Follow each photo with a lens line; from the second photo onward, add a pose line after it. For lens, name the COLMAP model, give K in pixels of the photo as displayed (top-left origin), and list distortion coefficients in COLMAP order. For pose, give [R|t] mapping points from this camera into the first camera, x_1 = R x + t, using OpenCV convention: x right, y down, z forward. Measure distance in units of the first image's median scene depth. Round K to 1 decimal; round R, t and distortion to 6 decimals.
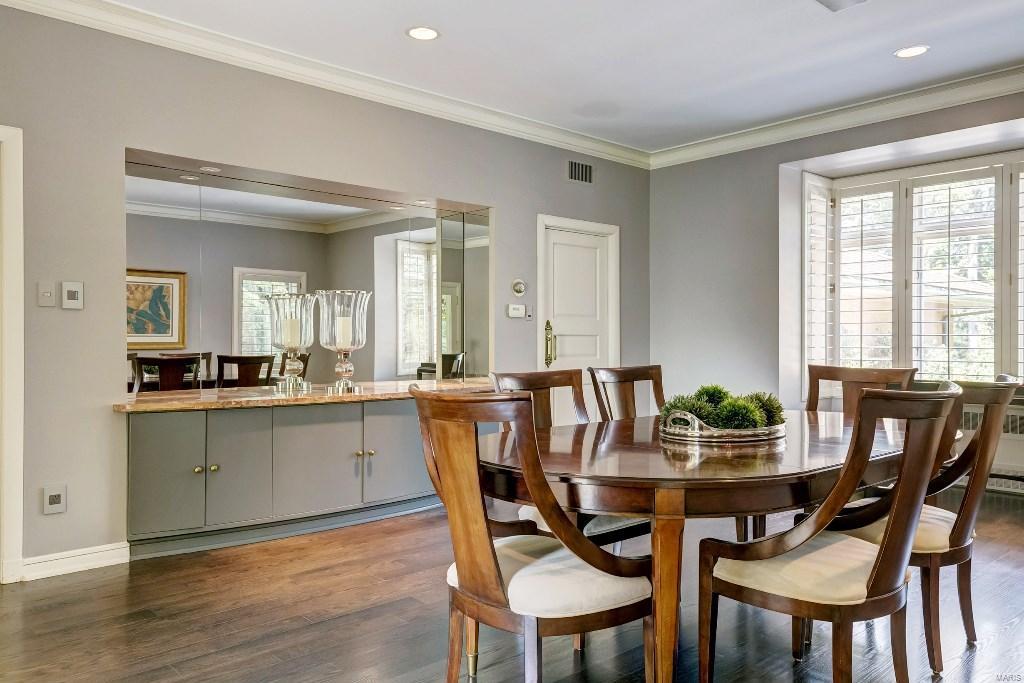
lens RADIAL K [[761.5, 0, 512.2], [0, 761.5, 341.2], [0, 0, 1]] dist [0.062128, -0.004148]
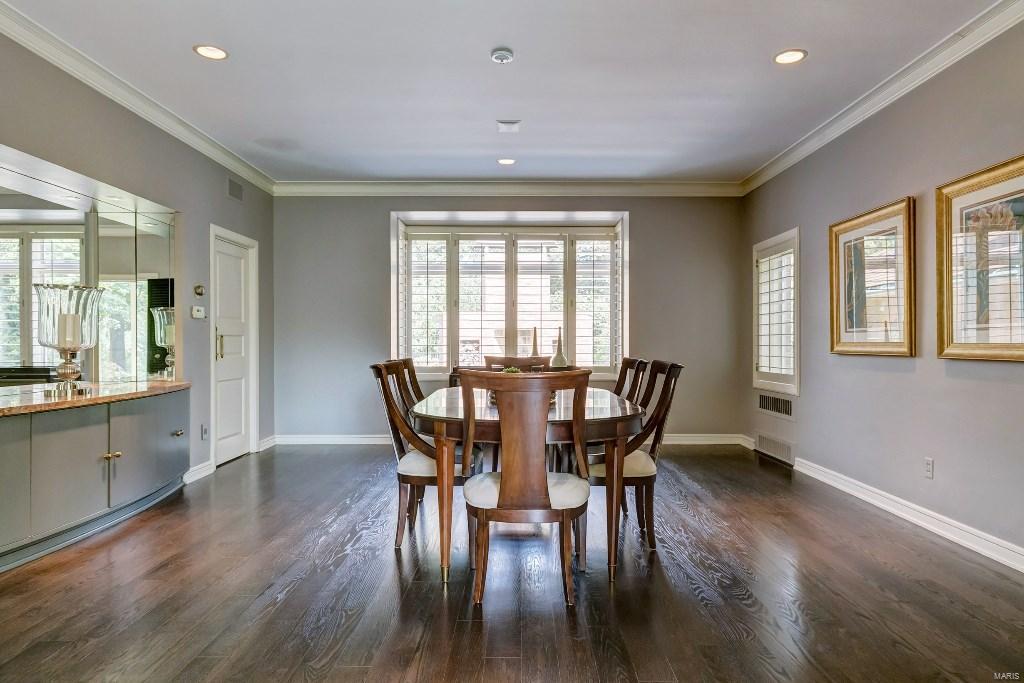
lens RADIAL K [[649.4, 0, 513.3], [0, 649.4, 335.0], [0, 0, 1]] dist [0.010064, 0.004943]
pose [[0.690805, 0.006660, 0.723010, -0.359696], [0.001104, 0.999947, -0.010265, 0.001972], [-0.723040, 0.007889, 0.690761, 0.050183]]
